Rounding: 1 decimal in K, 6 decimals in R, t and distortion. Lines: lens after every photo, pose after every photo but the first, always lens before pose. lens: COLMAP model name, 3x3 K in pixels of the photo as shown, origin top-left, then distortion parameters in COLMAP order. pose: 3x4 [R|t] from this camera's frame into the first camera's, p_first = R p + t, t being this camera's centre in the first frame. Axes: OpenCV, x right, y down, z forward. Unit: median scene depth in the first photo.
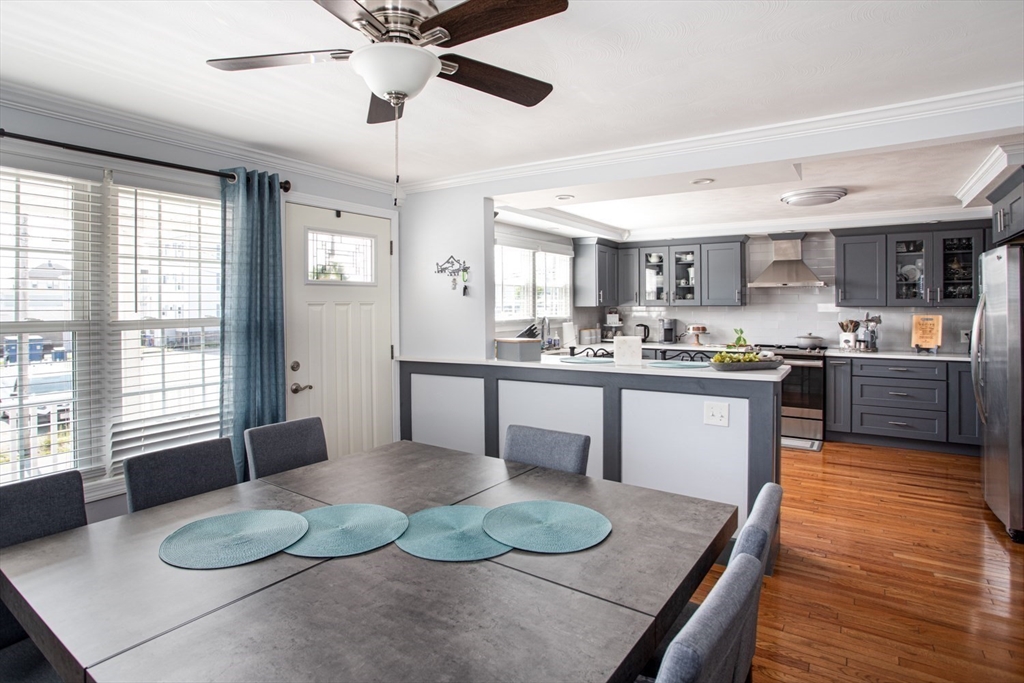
lens RADIAL K [[545.3, 0, 520.7], [0, 545.3, 308.5], [0, 0, 1]] dist [-0.007214, -0.000690]
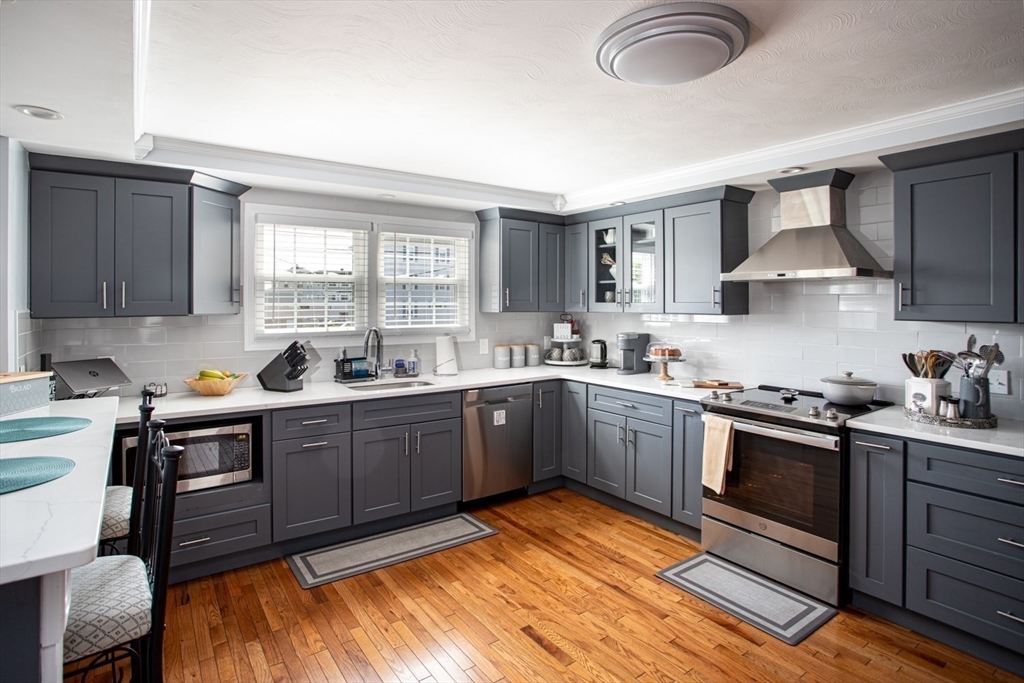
lens RADIAL K [[545.3, 0, 508.3], [0, 545.3, 303.4], [0, 0, 1]] dist [-0.007214, -0.000690]
pose [[0.923582, 0.005518, -0.383361, 0.451203], [-0.007379, 0.999967, -0.003384, -0.013867], [0.383330, 0.005954, 0.923592, 0.442127]]
